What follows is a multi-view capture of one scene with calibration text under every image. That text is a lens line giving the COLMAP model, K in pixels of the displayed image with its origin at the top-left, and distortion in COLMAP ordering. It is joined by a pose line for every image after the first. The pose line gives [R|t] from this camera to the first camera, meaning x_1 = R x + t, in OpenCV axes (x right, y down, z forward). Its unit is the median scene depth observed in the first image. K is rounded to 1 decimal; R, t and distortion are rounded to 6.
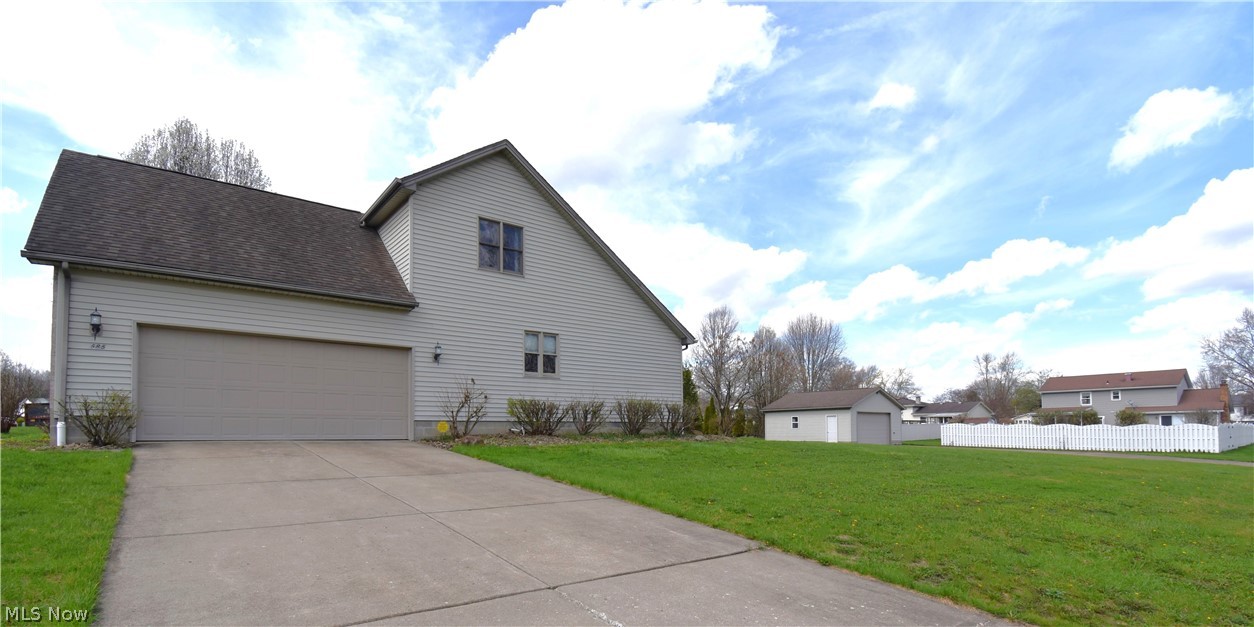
lens RADIAL K [[573.8, 0, 611.6], [0, 573.8, 414.1], [0, 0, 1]] dist [0.001003, -0.019426]
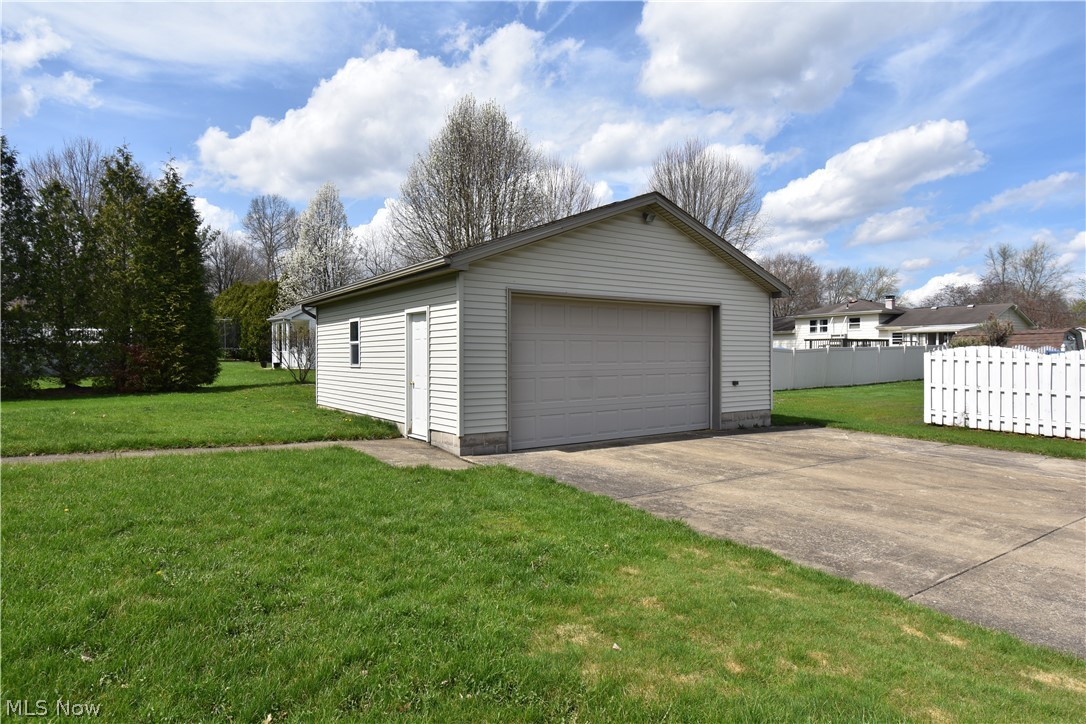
lens RADIAL K [[628.2, 0, 543.0], [0, 628.2, 362.0], [0, 0, 1]] dist [-0.019308, -0.000948]
pose [[0.999091, -0.002731, -0.042538, 0.421681], [0.004402, 0.999220, 0.039243, 0.012008], [0.042398, -0.039395, 0.998324, 0.719696]]
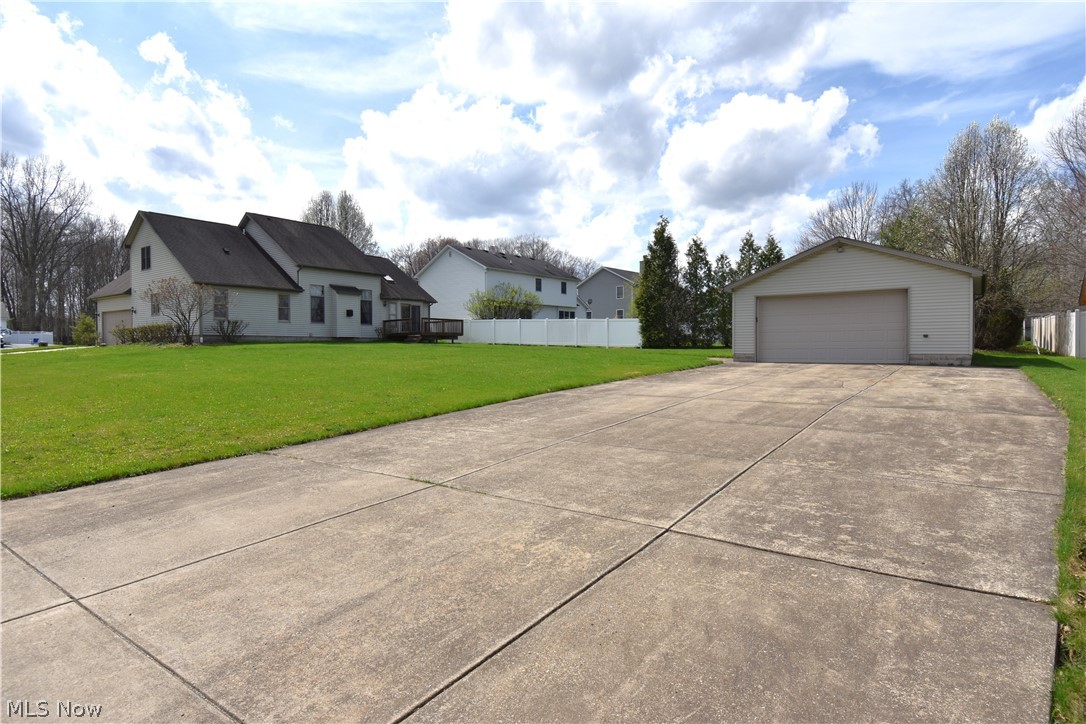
lens RADIAL K [[628.2, 0, 543.0], [0, 628.2, 362.0], [0, 0, 1]] dist [-0.019308, -0.000948]
pose [[0.256842, 0.019183, -0.966263, 0.862322], [0.033187, 0.999038, 0.028656, 0.030051], [0.965884, -0.039428, 0.255958, 0.627275]]
